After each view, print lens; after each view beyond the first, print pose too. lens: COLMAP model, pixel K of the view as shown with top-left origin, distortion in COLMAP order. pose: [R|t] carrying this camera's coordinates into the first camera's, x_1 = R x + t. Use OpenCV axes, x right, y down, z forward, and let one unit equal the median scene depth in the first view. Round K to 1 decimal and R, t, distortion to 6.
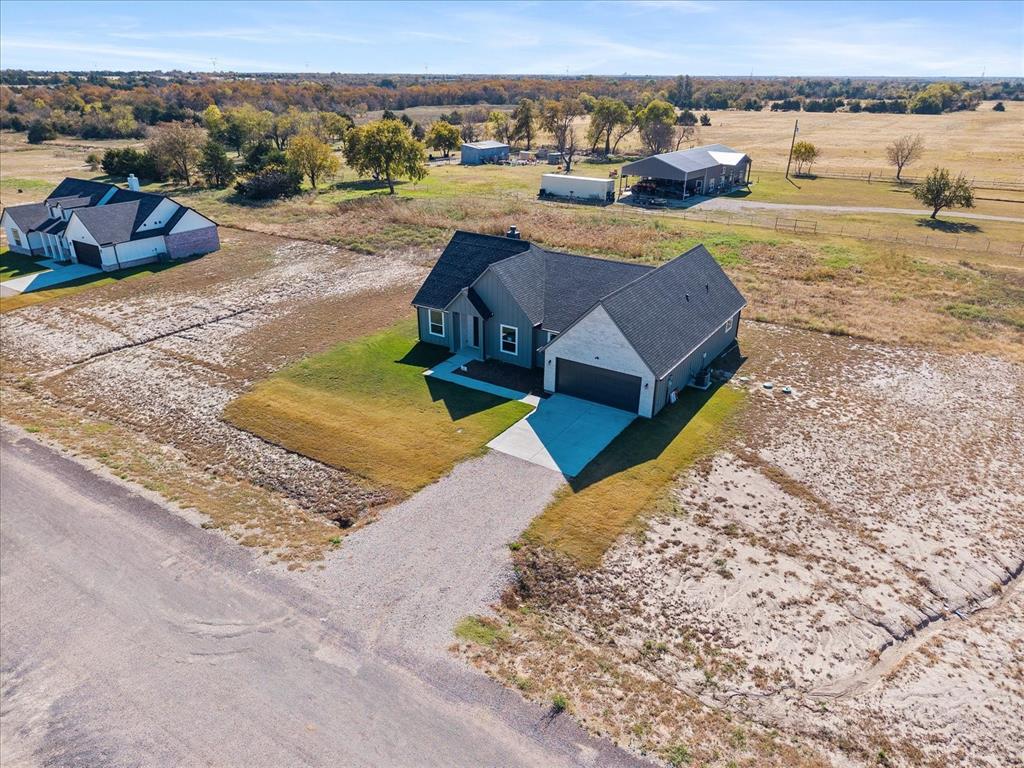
lens RADIAL K [[689.5, 0, 507.4], [0, 689.5, 379.4], [0, 0, 1]] dist [0.004250, -0.001917]
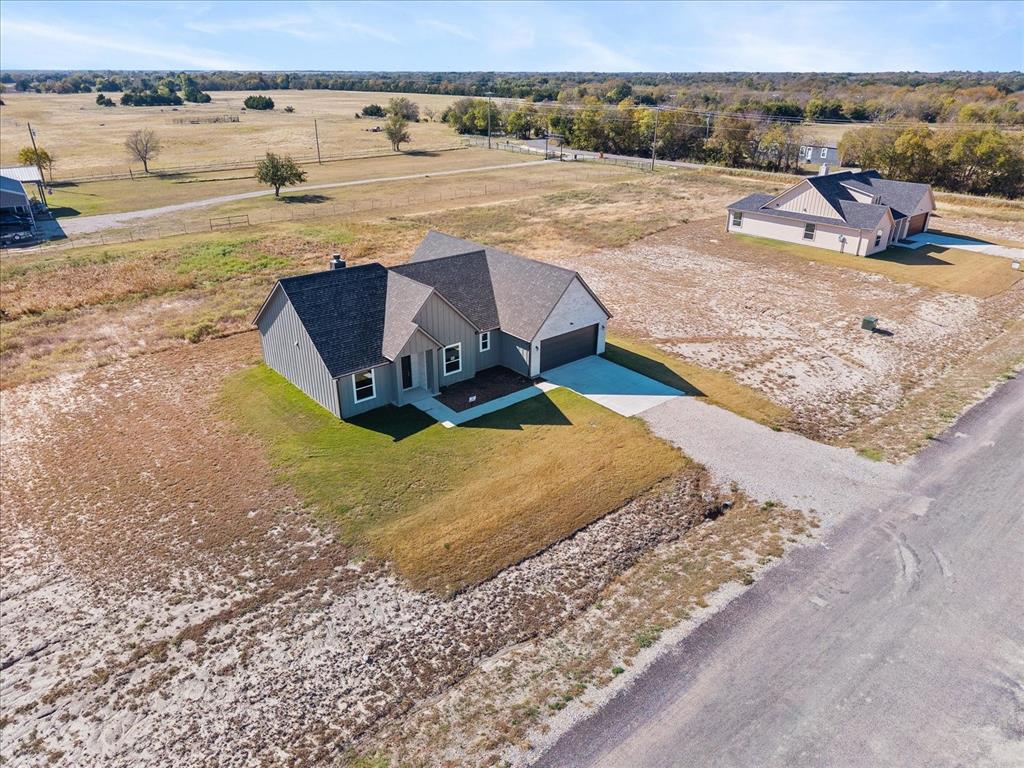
lens RADIAL K [[689.5, 0, 507.8], [0, 689.5, 387.7], [0, 0, 1]] dist [0.004250, -0.001917]
pose [[0.286300, -0.403212, 0.869168, -0.932823], [0.386810, 0.878572, 0.280161, -0.297269], [-0.876590, 0.255992, 0.407502, 0.649246]]
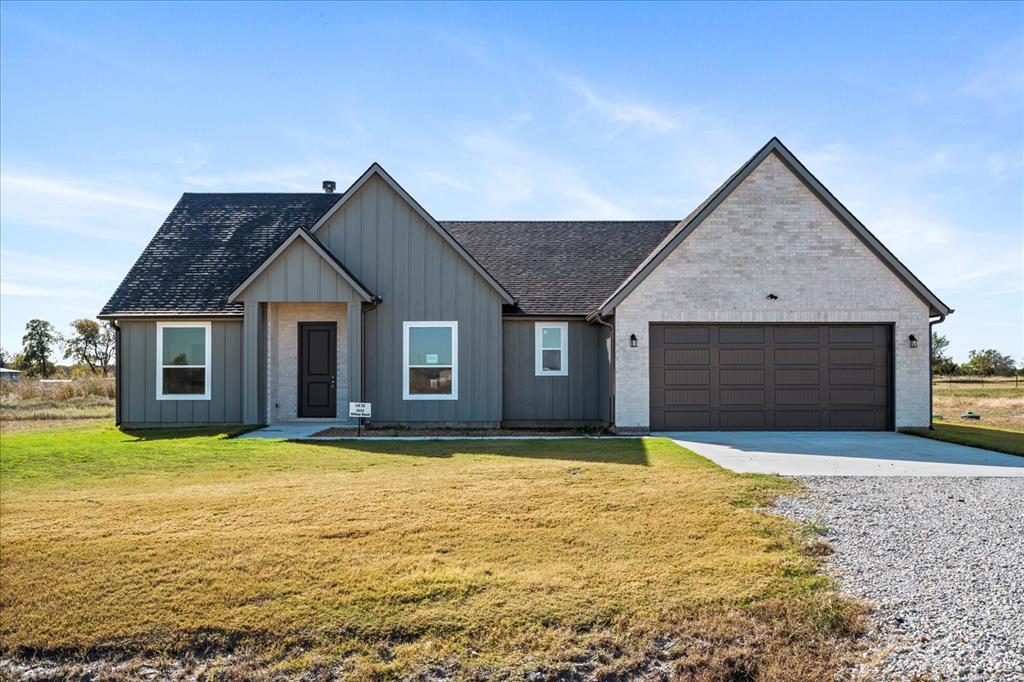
lens RADIAL K [[833.7, 0, 512.7], [0, 833.7, 347.7], [0, 0, 1]] dist [-0.009416, -0.003406]
pose [[0.830625, 0.015359, 0.556620, -0.246570], [0.230699, 0.900299, -0.369107, 0.132074], [-0.506793, 0.435001, 0.744268, 0.735659]]
